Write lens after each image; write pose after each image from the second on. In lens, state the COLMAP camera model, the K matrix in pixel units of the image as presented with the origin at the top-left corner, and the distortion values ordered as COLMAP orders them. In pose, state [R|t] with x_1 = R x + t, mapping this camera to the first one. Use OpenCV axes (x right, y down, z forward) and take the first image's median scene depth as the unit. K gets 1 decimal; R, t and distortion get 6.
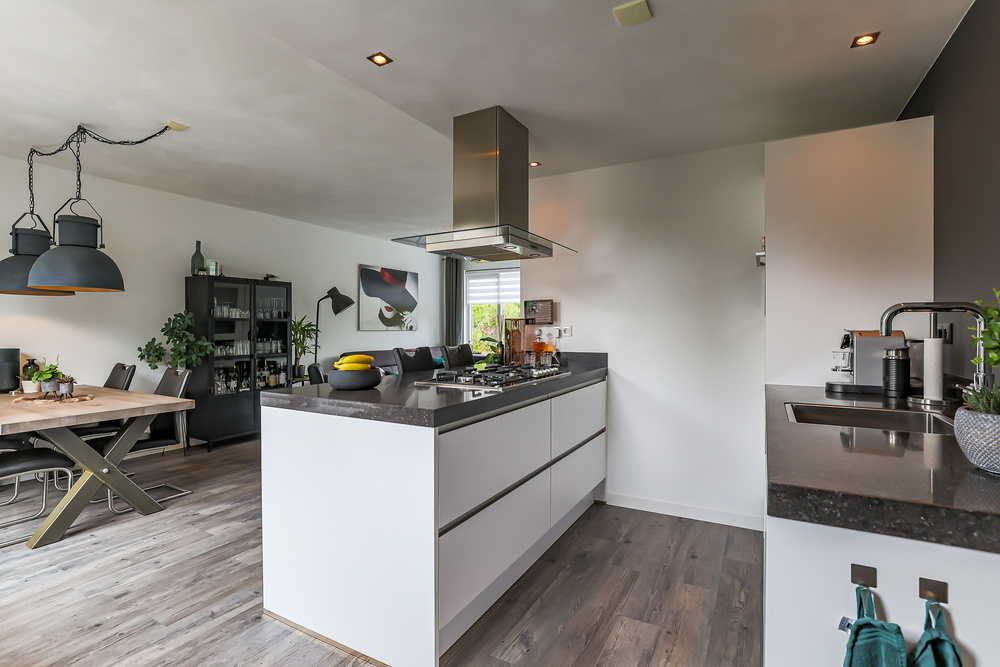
lens RADIAL K [[466.3, 0, 500.0], [0, 466.3, 333.5], [0, 0, 1]] dist [-0.040220, -0.000064]
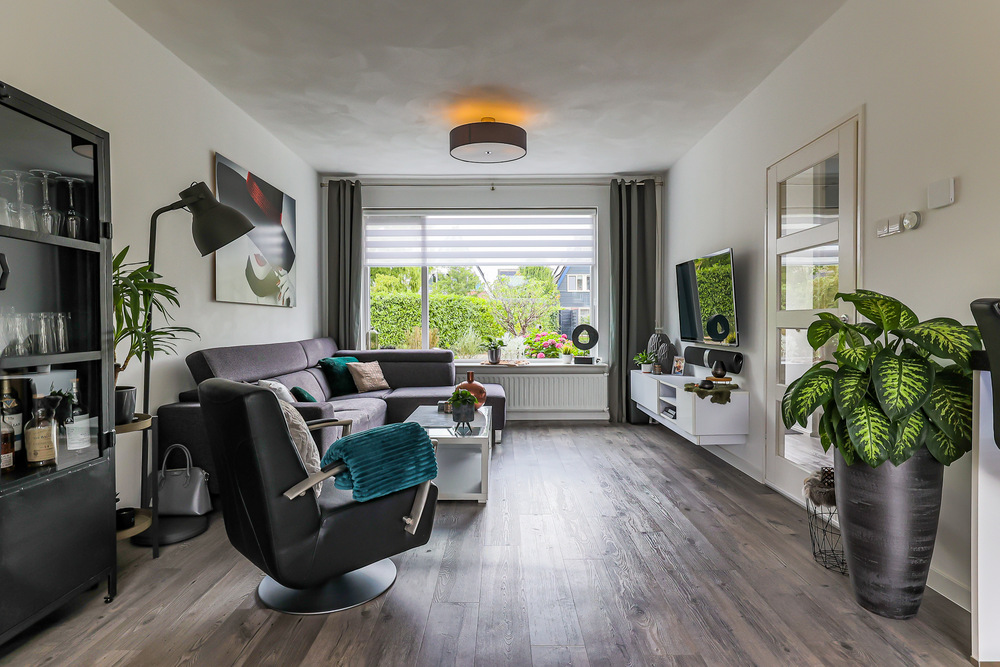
lens RADIAL K [[520.6, 0, 500.0], [0, 520.6, 333.5], [0, 0, 1]] dist [-0.039078, 0.025578]
pose [[0.881220, -0.012911, 0.472531, -0.259818], [0.008130, 0.999893, 0.012157, 0.018613], [-0.472637, -0.006871, 0.881230, 0.378751]]
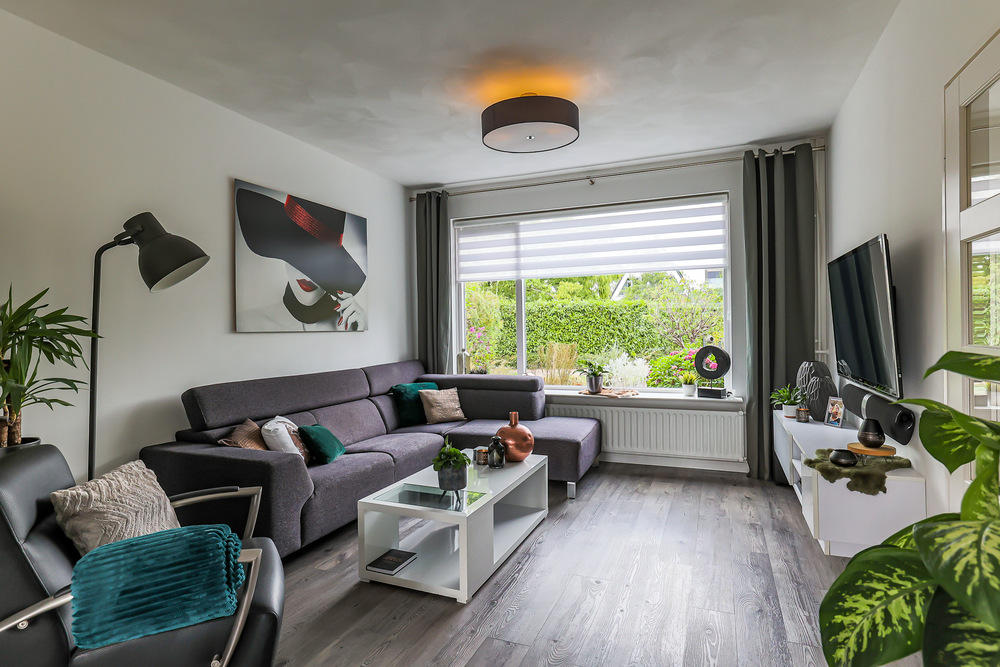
lens RADIAL K [[520.6, 0, 500.0], [0, 520.6, 333.5], [0, 0, 1]] dist [-0.039078, 0.025578]
pose [[0.994371, -0.016851, 0.104605, -0.095579], [0.017188, 0.999850, -0.002327, 0.000024], [-0.104550, 0.004112, 0.994511, 0.436375]]
